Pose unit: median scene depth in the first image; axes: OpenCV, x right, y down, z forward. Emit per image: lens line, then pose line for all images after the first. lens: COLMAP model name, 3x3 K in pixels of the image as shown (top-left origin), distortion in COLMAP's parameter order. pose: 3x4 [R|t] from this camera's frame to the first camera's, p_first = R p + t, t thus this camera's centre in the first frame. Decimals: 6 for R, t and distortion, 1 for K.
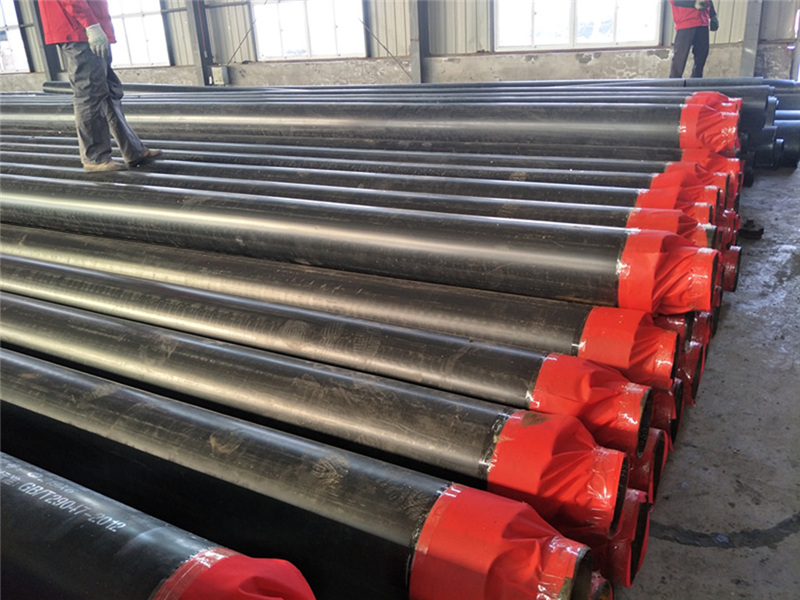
lens RADIAL K [[692.4, 0, 398.8], [0, 692.4, 299.5], [0, 0, 1]] dist [-0.004246, -0.010012]
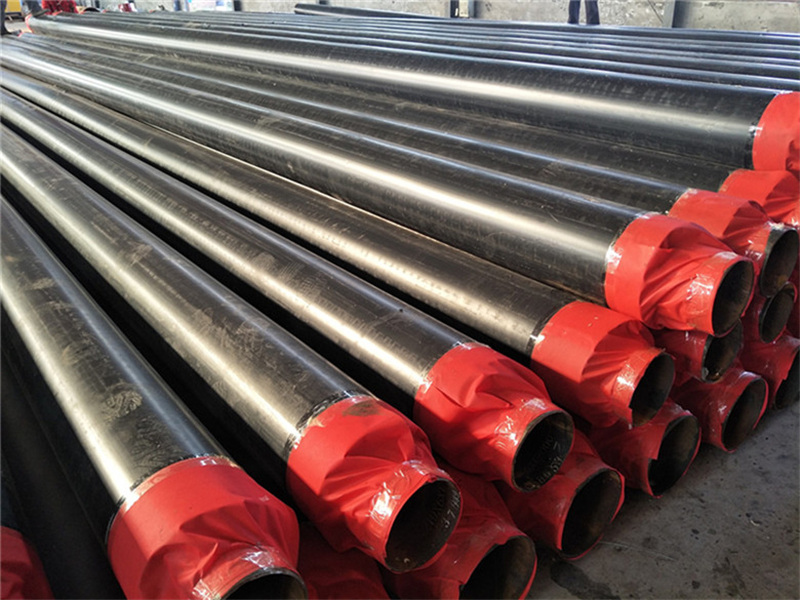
lens RADIAL K [[692.4, 0, 399.9], [0, 692.4, 301.5], [0, 0, 1]] dist [-0.004246, -0.010012]
pose [[0.923467, 0.196900, -0.329301, 0.359408], [-0.169747, 0.979377, 0.109577, -0.042177], [0.344086, -0.045293, 0.937845, 0.167401]]
